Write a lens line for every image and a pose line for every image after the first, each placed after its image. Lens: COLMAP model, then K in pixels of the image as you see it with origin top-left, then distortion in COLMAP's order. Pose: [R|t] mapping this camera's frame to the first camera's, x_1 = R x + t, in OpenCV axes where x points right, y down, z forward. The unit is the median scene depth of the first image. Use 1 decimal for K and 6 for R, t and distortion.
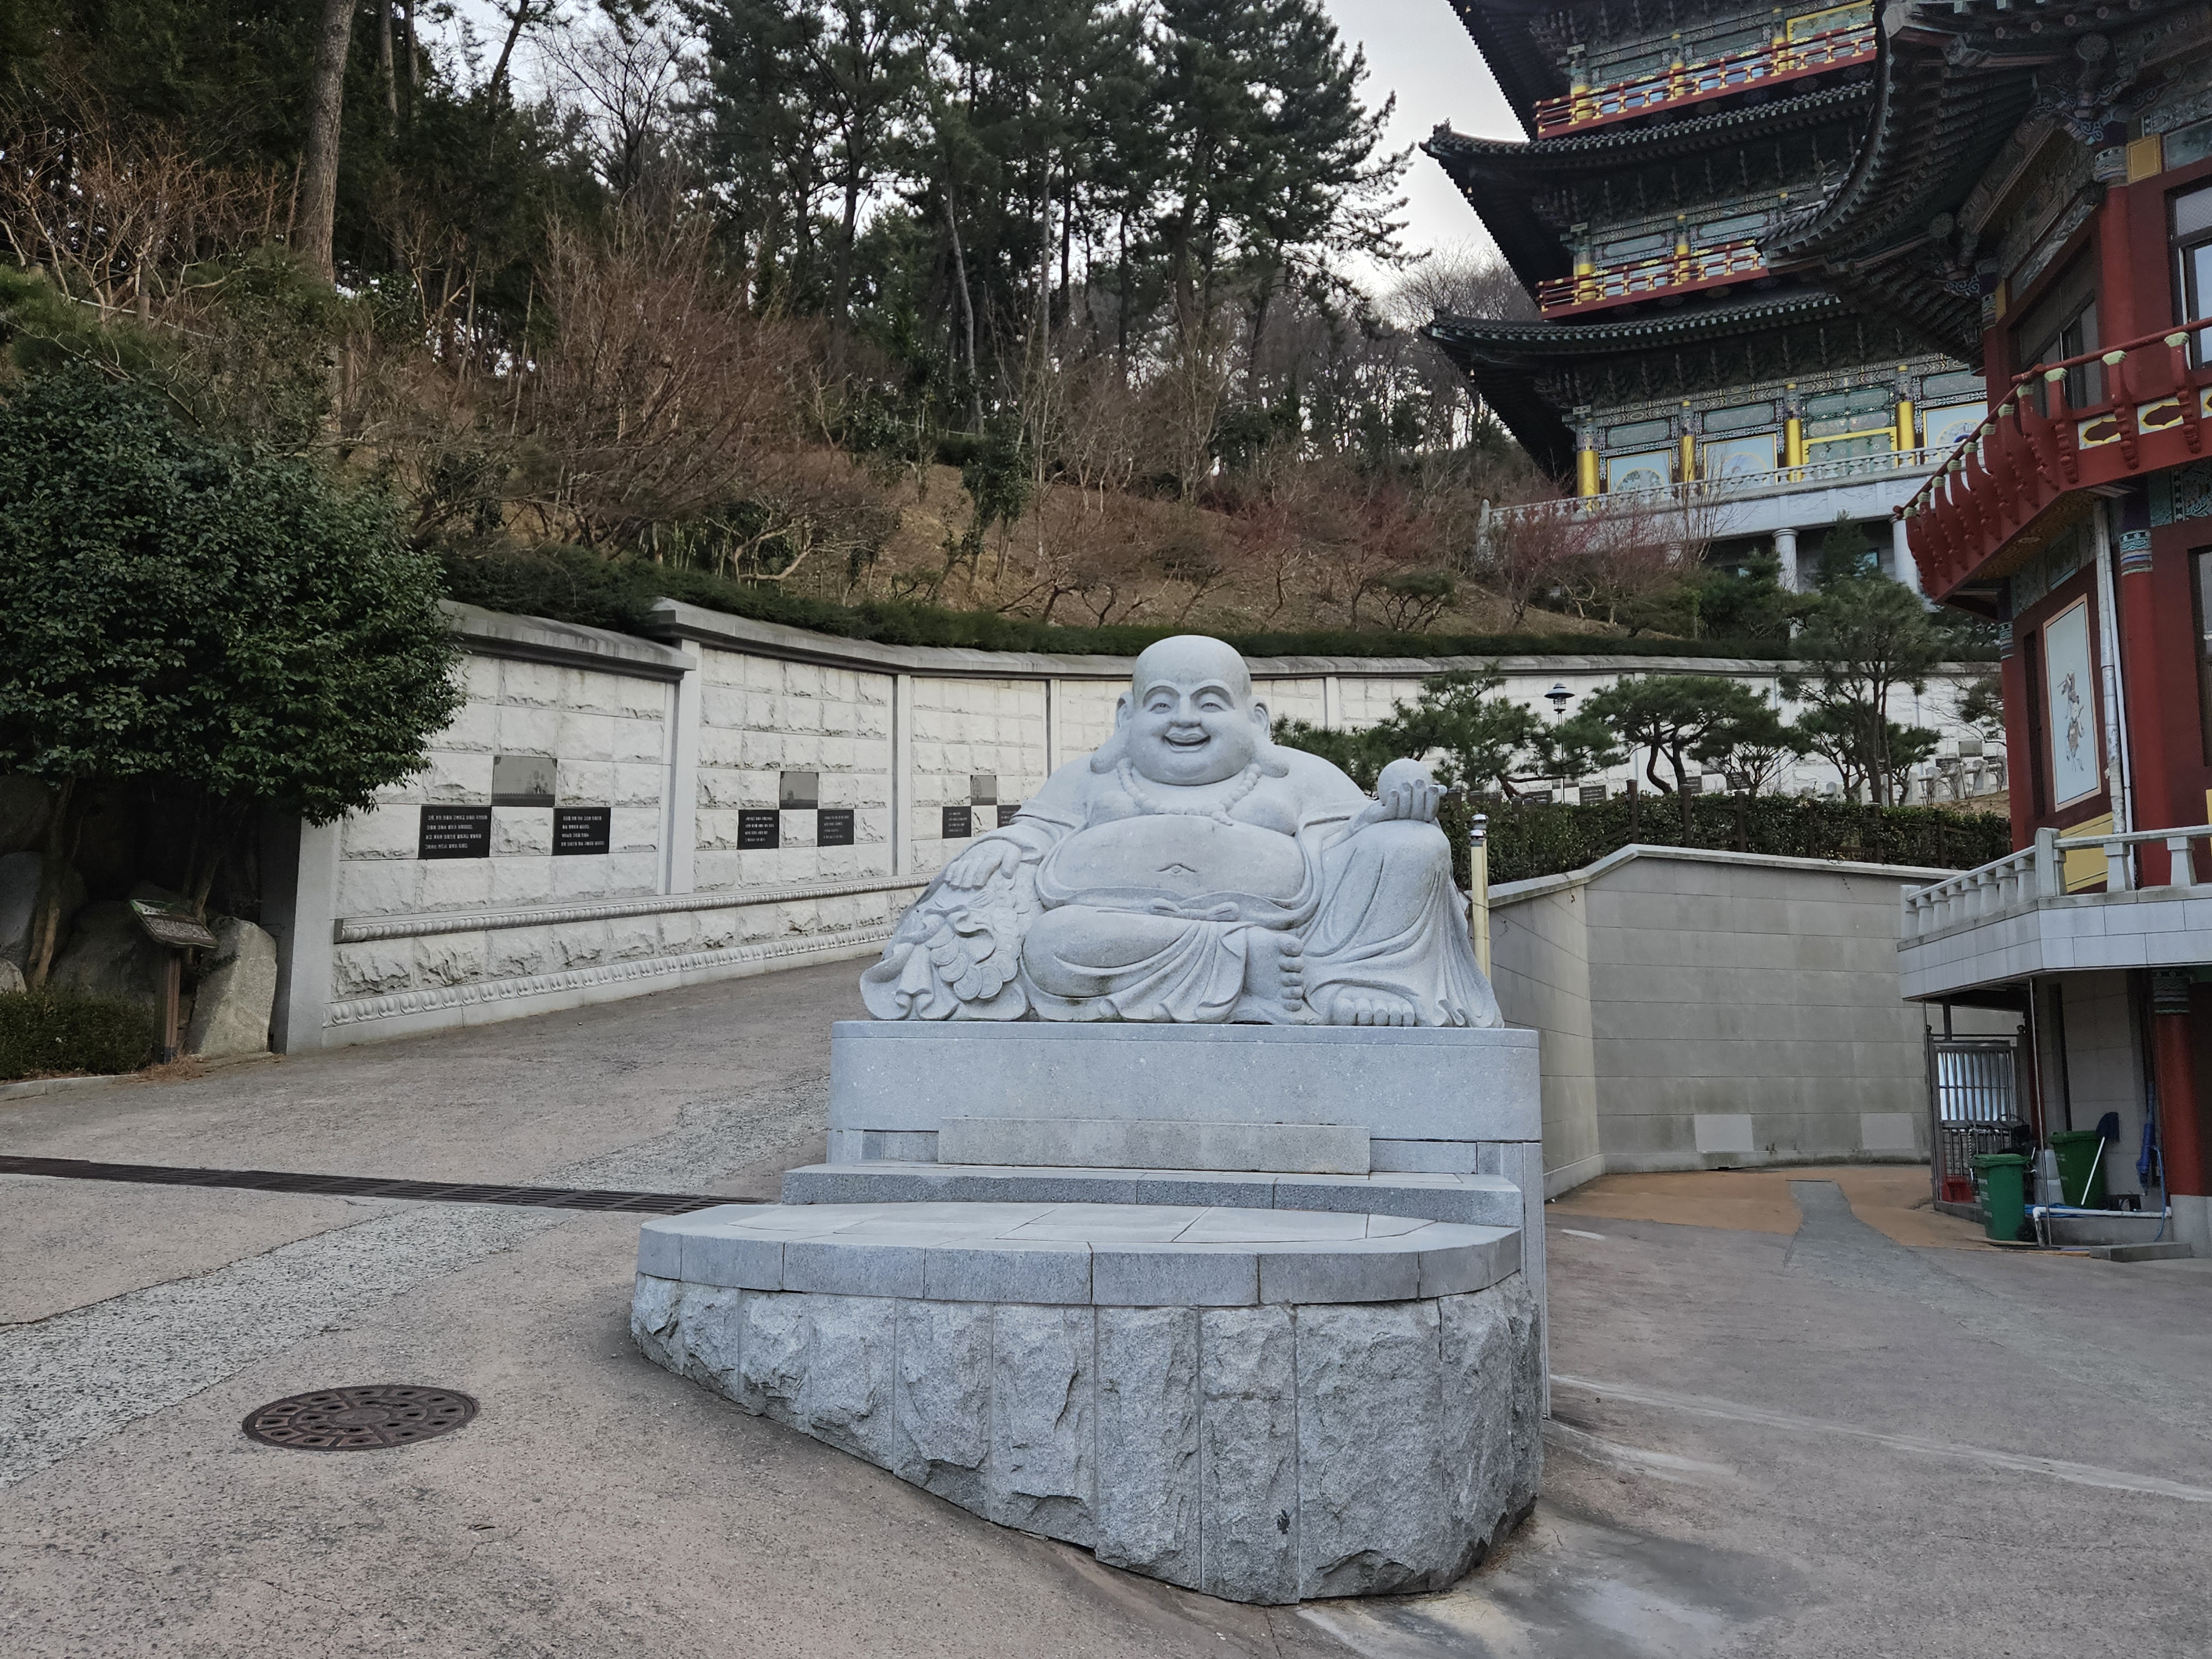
lens RADIAL K [[1799.0, 0, 1106.0], [0, 1799.0, 829.5], [0, 0, 1]] dist [0.072646, -0.071956]
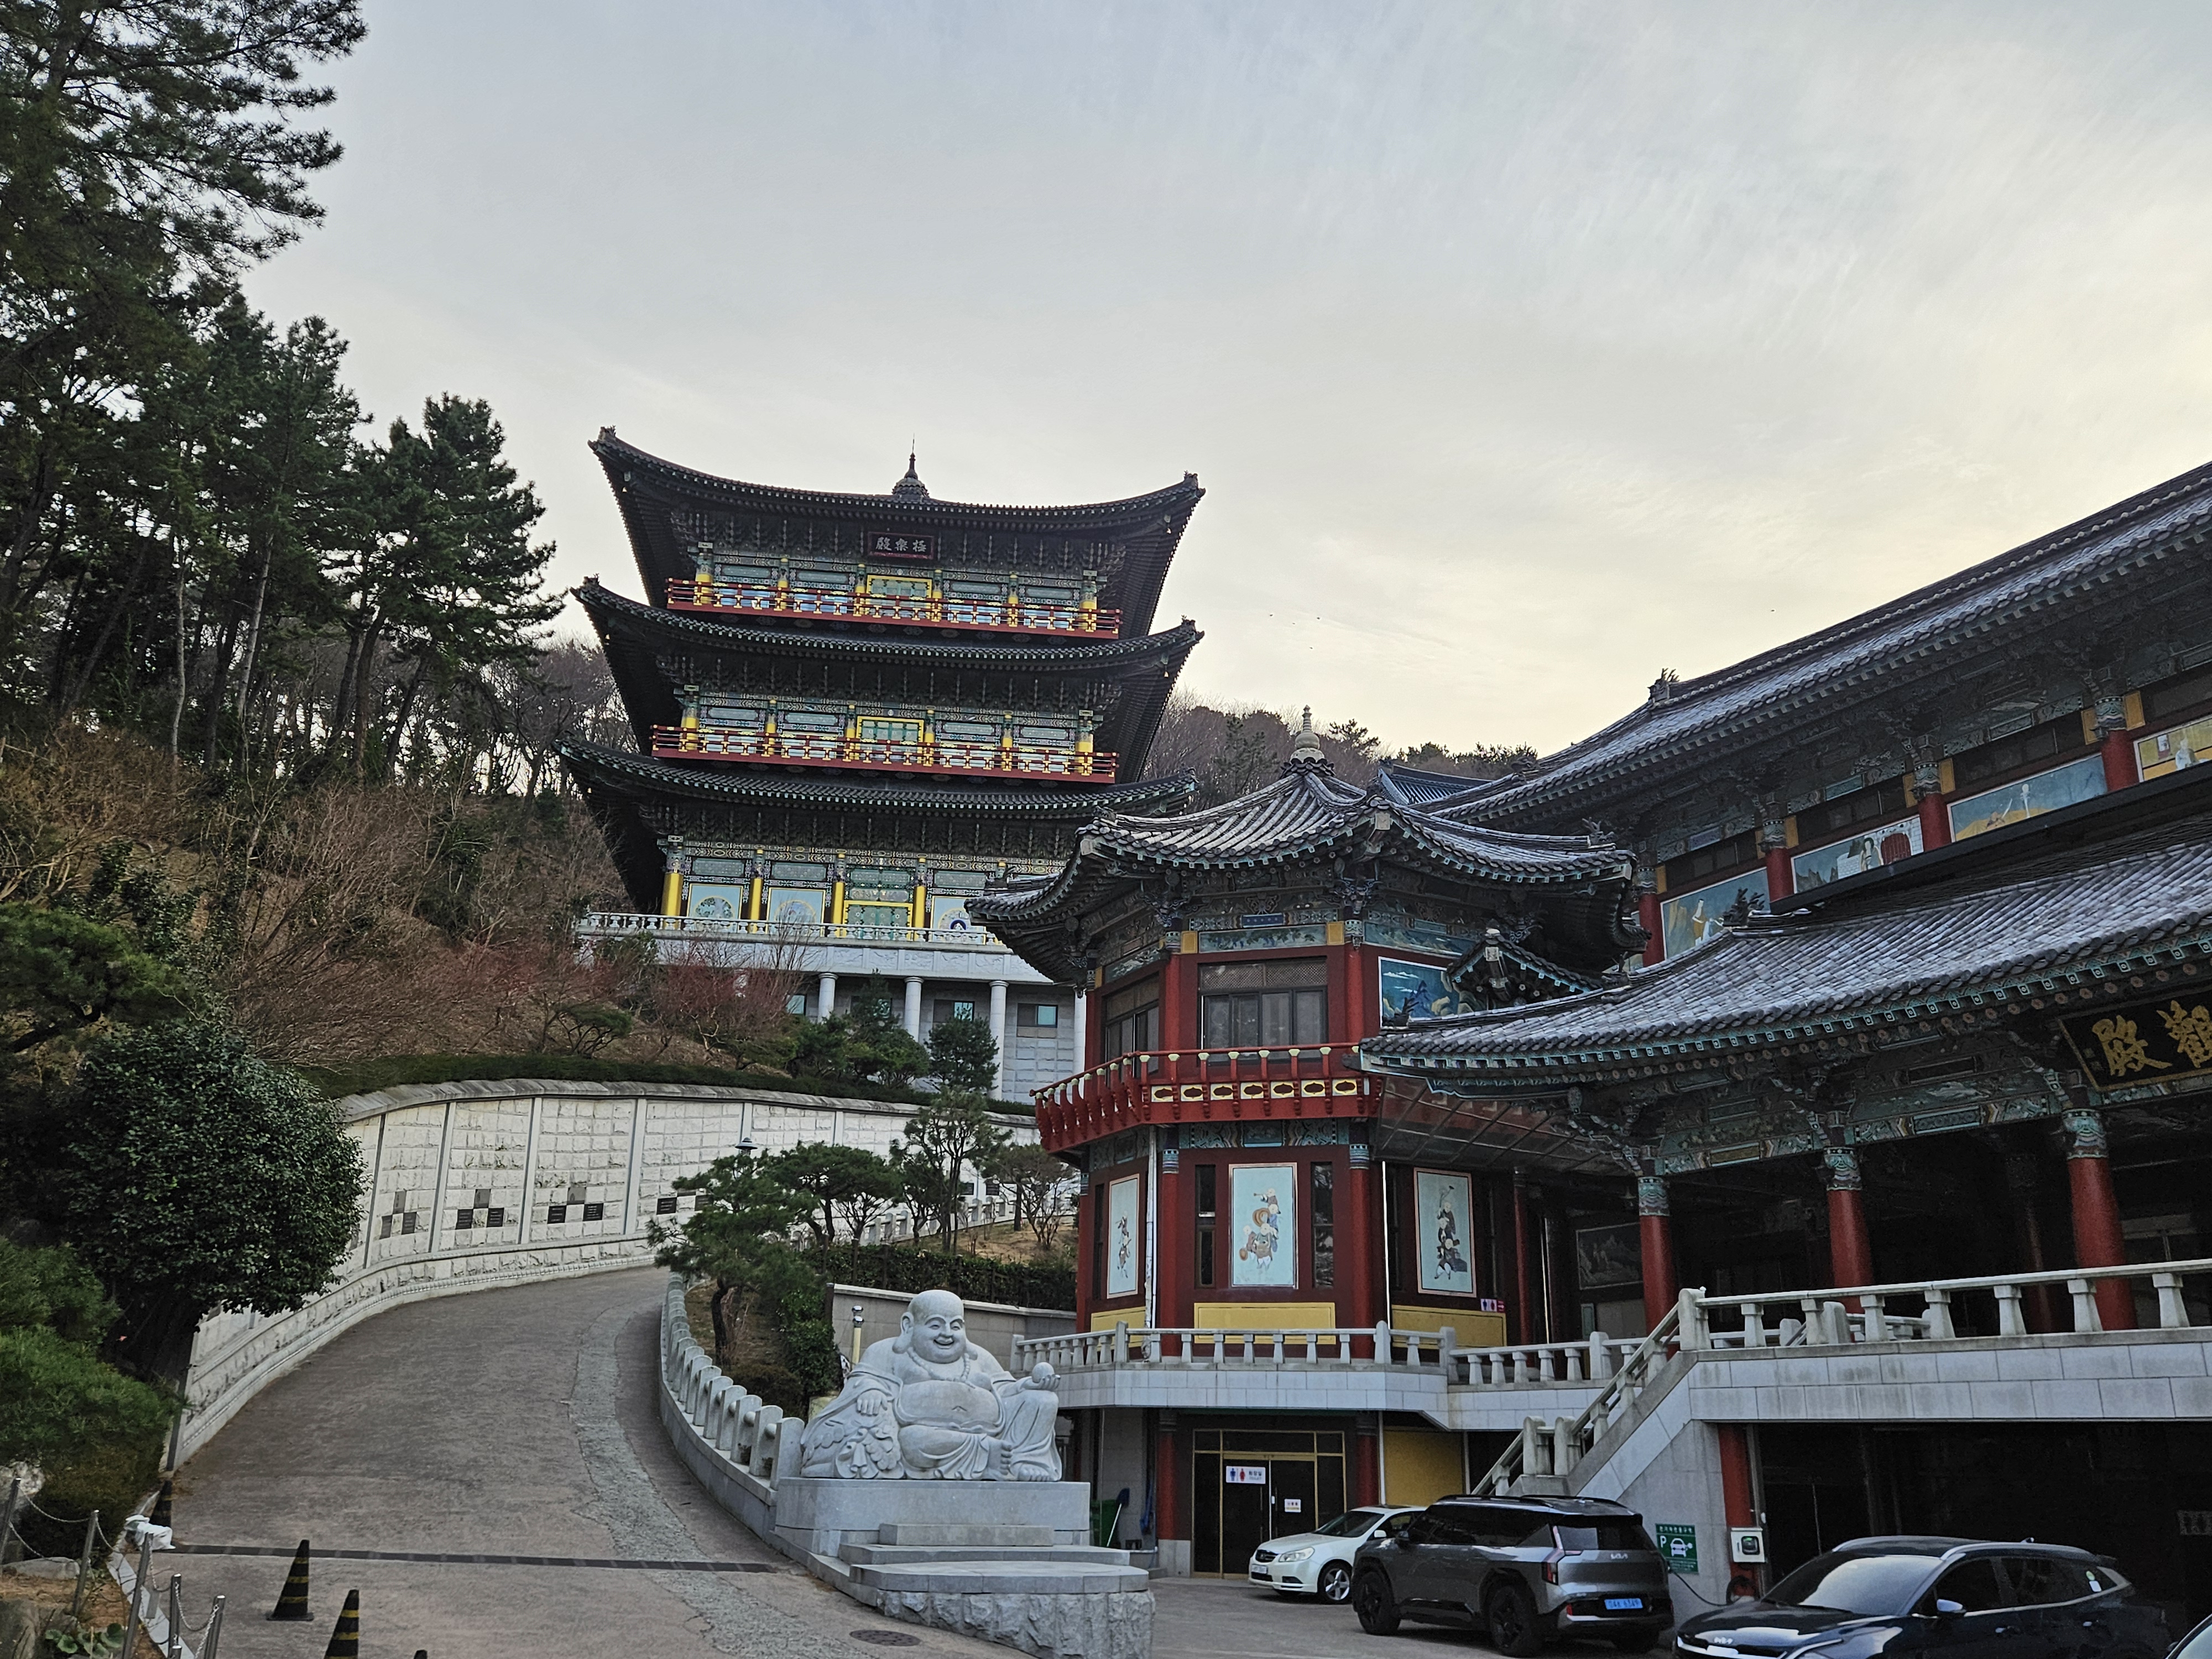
lens RADIAL K [[1799.0, 0, 1106.0], [0, 1799.0, 829.5], [0, 0, 1]] dist [0.072646, -0.071956]
pose [[0.828554, 0.187742, 0.527495, -0.311083], [-0.092411, 0.975041, -0.201877, -0.066789], [-0.552230, 0.118520, 0.825224, -0.299899]]
